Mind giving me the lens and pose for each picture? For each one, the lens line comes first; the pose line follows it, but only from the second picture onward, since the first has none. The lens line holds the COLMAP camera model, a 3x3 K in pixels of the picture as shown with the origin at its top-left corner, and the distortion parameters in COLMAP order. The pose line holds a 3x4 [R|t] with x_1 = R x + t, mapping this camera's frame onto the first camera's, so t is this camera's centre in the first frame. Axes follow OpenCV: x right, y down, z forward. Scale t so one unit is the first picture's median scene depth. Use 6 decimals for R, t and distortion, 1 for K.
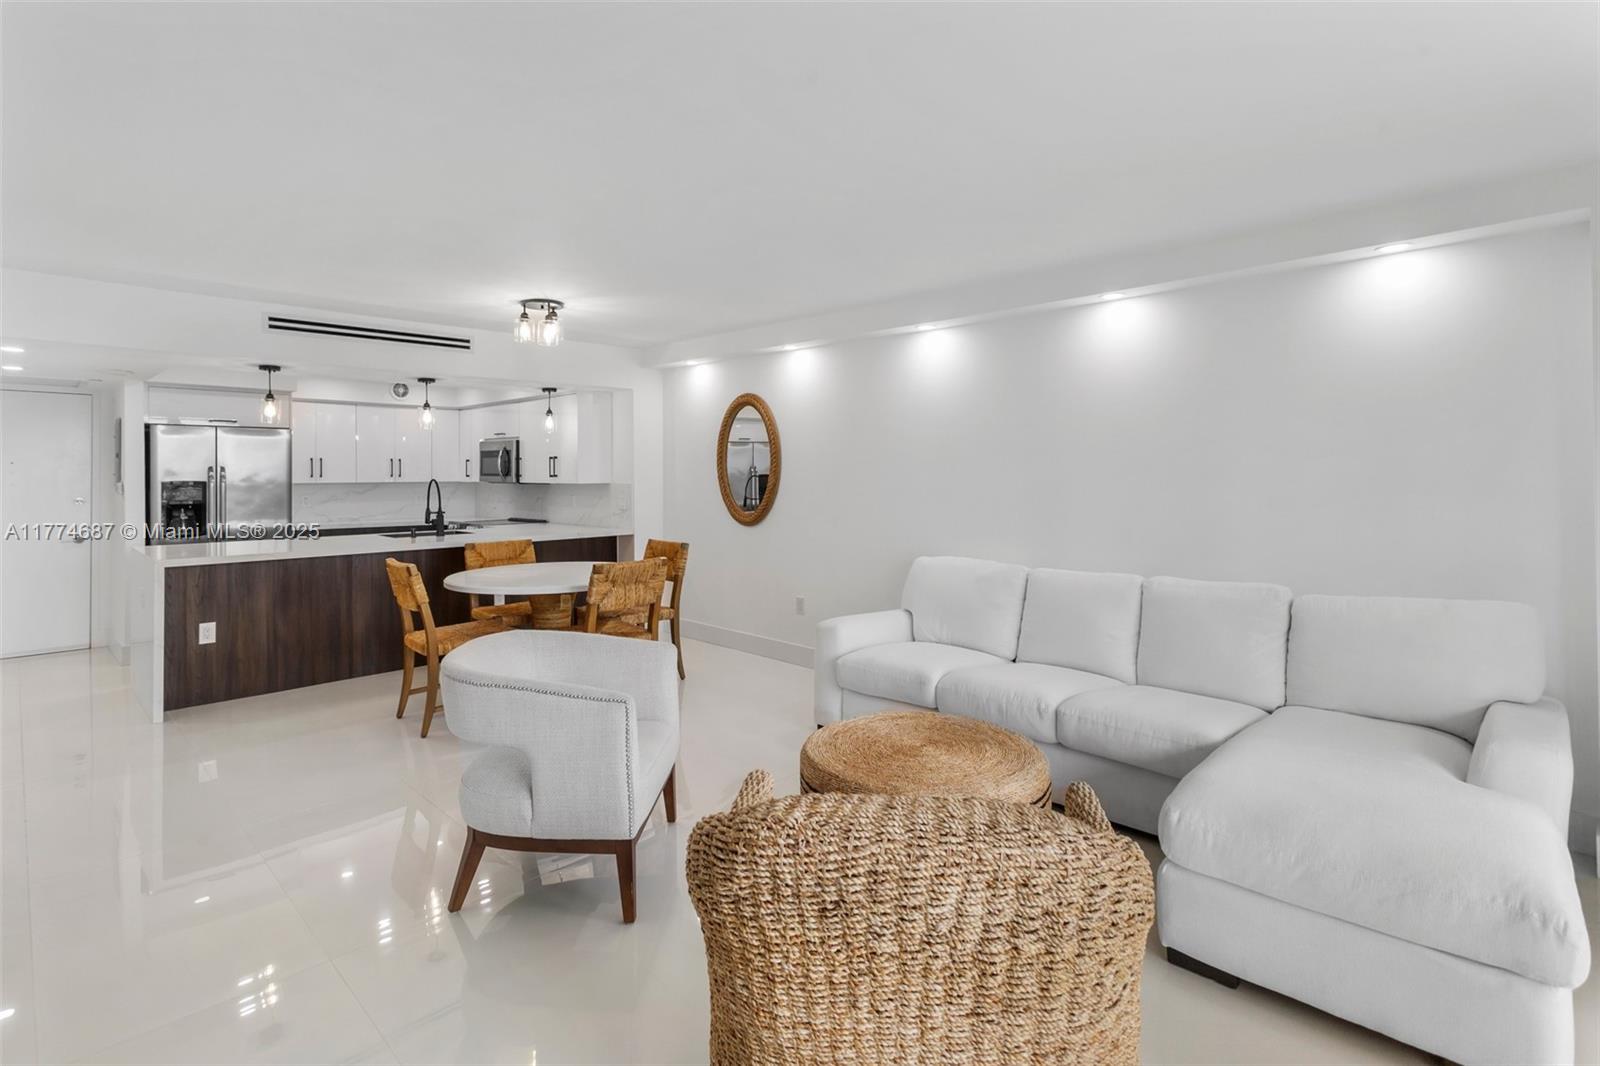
lens RADIAL K [[774.4, 0, 789.3], [0, 774.4, 472.8], [0, 0, 1]] dist [-0.000571, 0.004405]
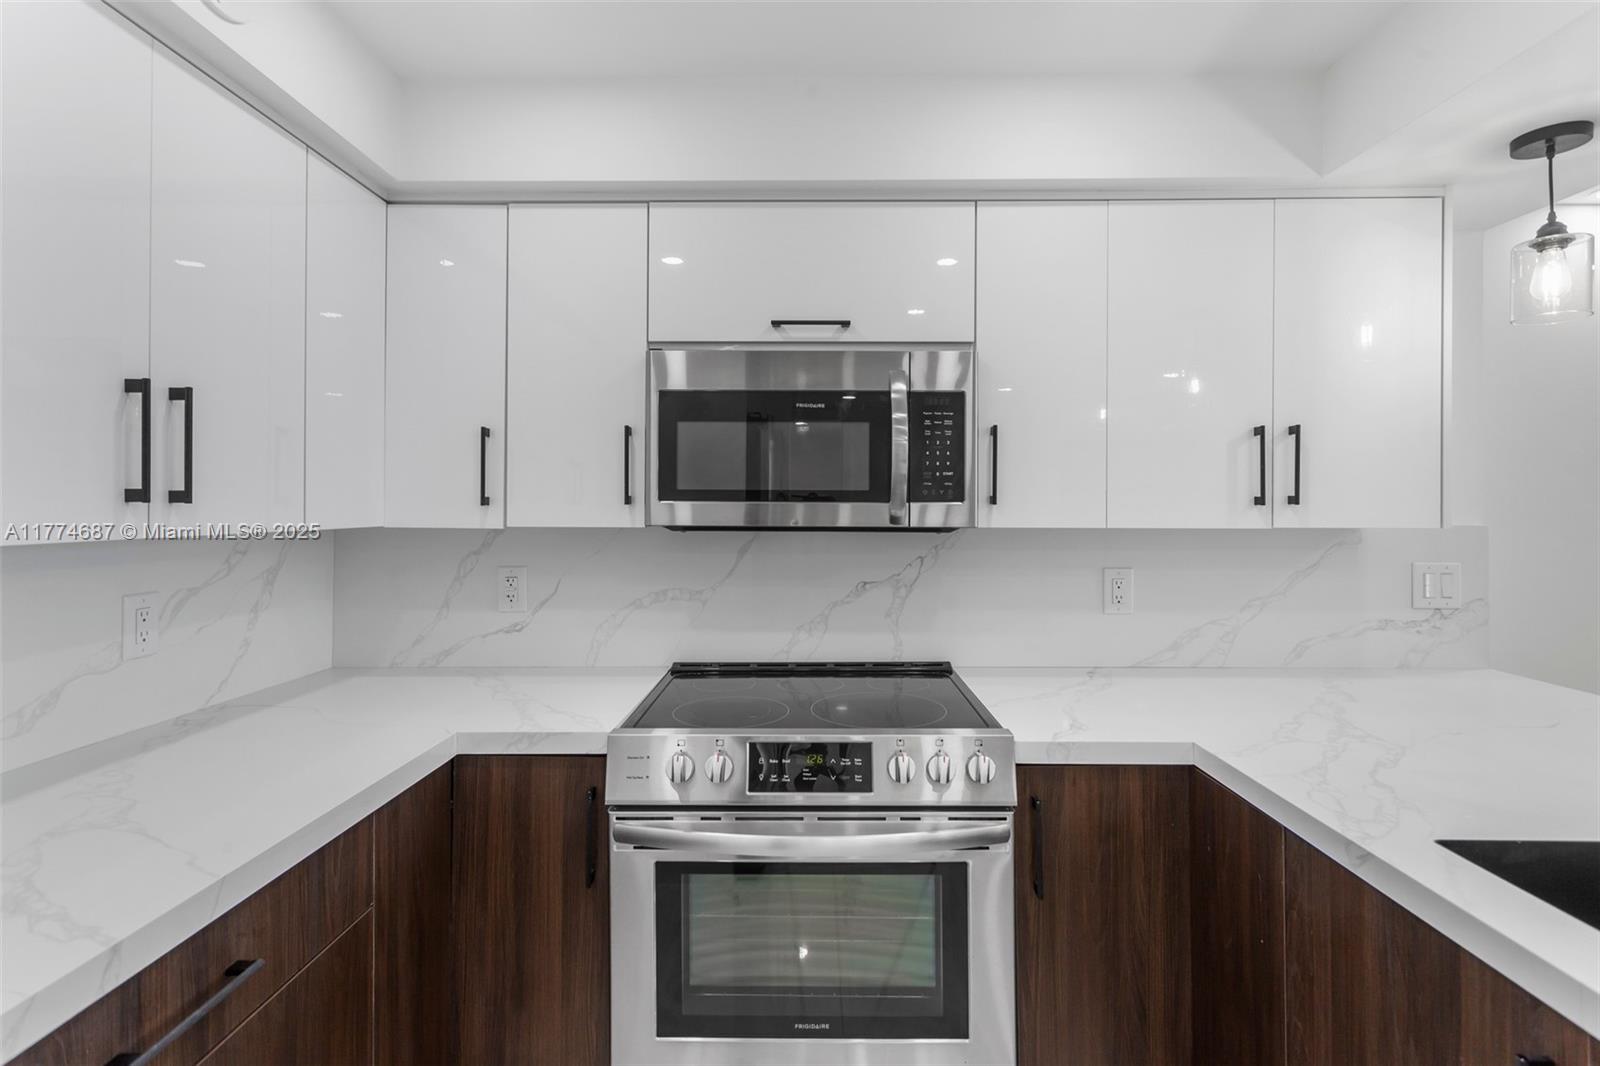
lens RADIAL K [[774.4, 0, 789.2], [0, 774.4, 501.5], [0, 0, 1]] dist [-0.000571, 0.004405]
pose [[0.721095, 0.004037, 0.692825, -0.712852], [-0.003283, 0.999992, -0.002410, 0.006809], [-0.692829, -0.000537, 0.721102, 1.095251]]
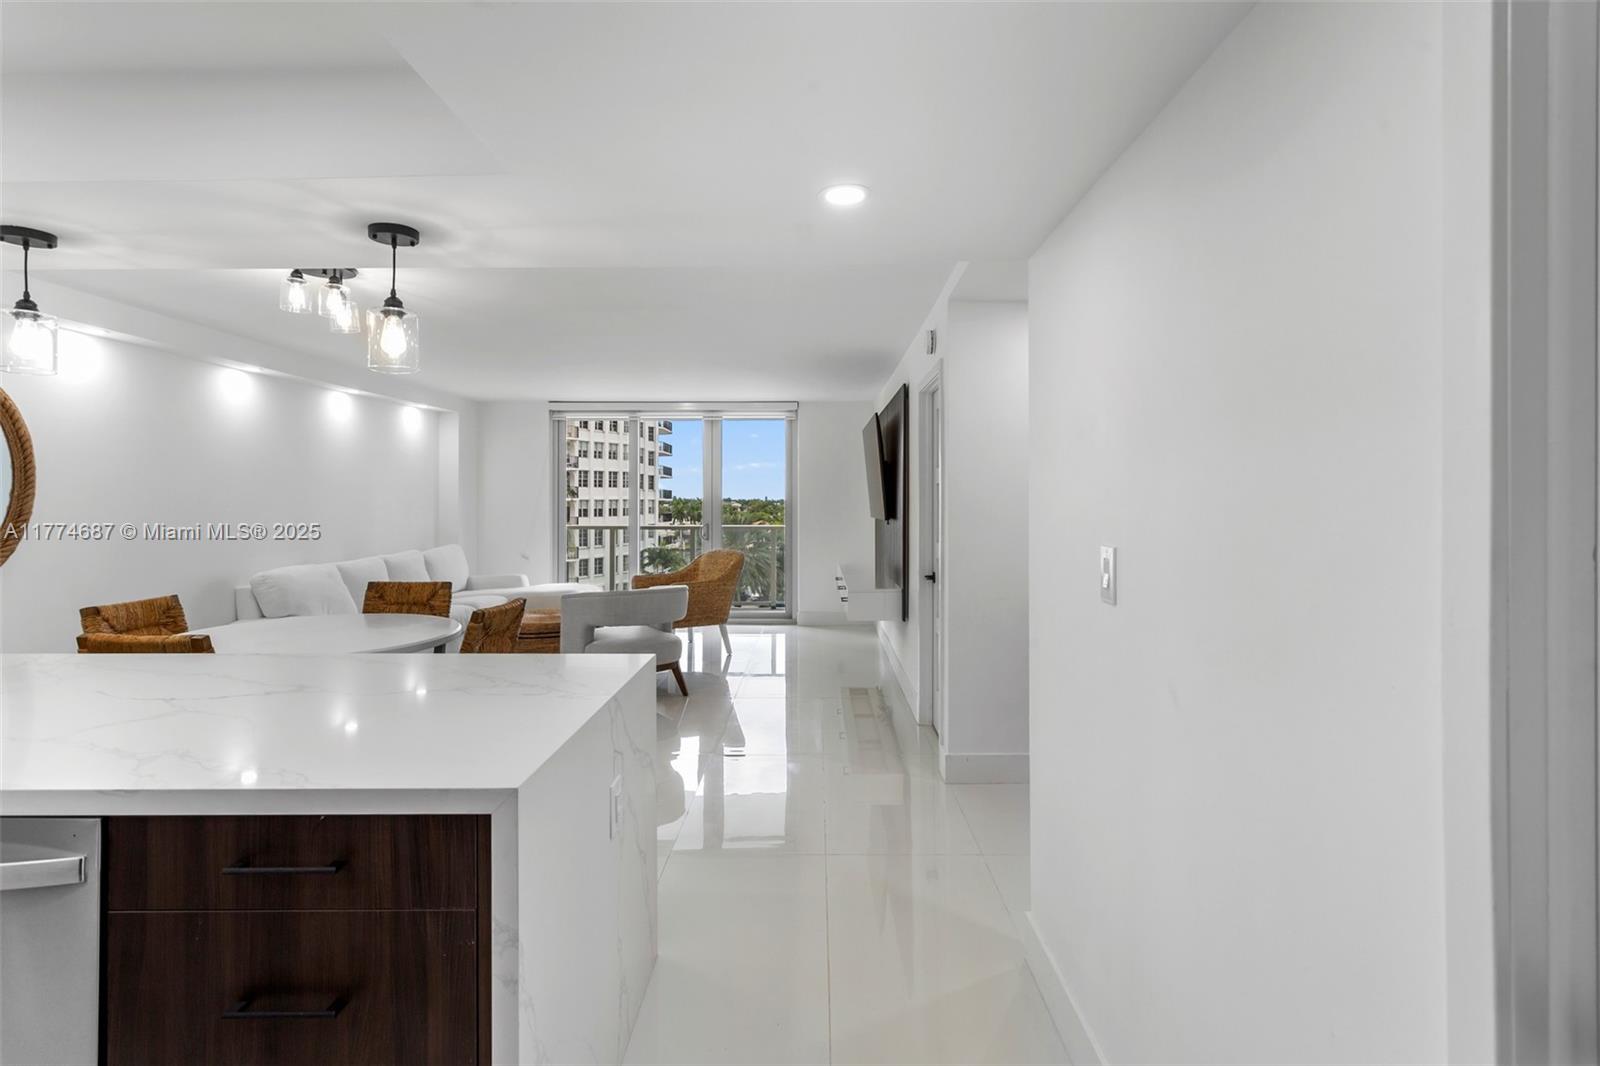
lens RADIAL K [[774.4, 0, 818.9], [0, 774.4, 492.1], [0, 0, 1]] dist [-0.000571, 0.004405]
pose [[-0.704430, 0.010538, 0.709695, -0.968275], [0.004888, 0.999938, -0.009997, 0.004066], [-0.709757, -0.003573, -0.704438, 0.976222]]
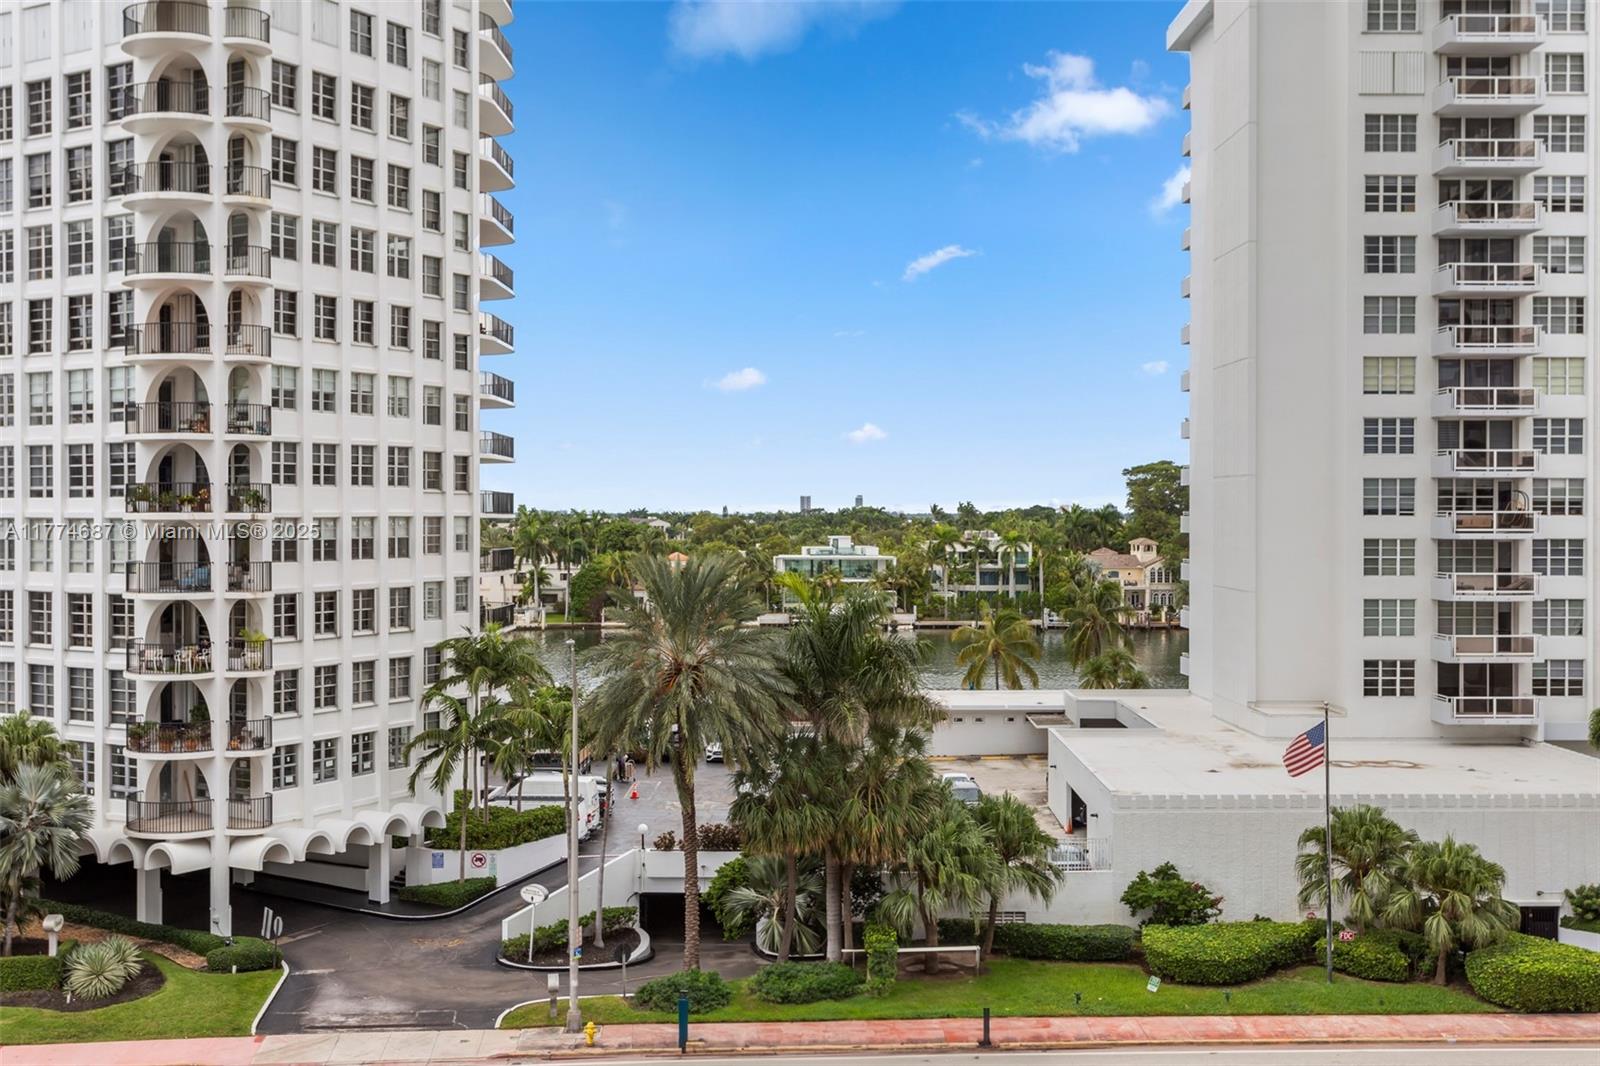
lens RADIAL K [[1731.8, 0, 787.6], [0, 1731.8, 523.2], [0, 0, 1]] dist [0.039759, 0.000000]
pose [[-0.681326, -0.001063, 0.731979, 0.593566], [0.004338, 0.999976, 0.005491, -0.024647], [-0.731967, 0.006917, -0.681305, -0.103742]]
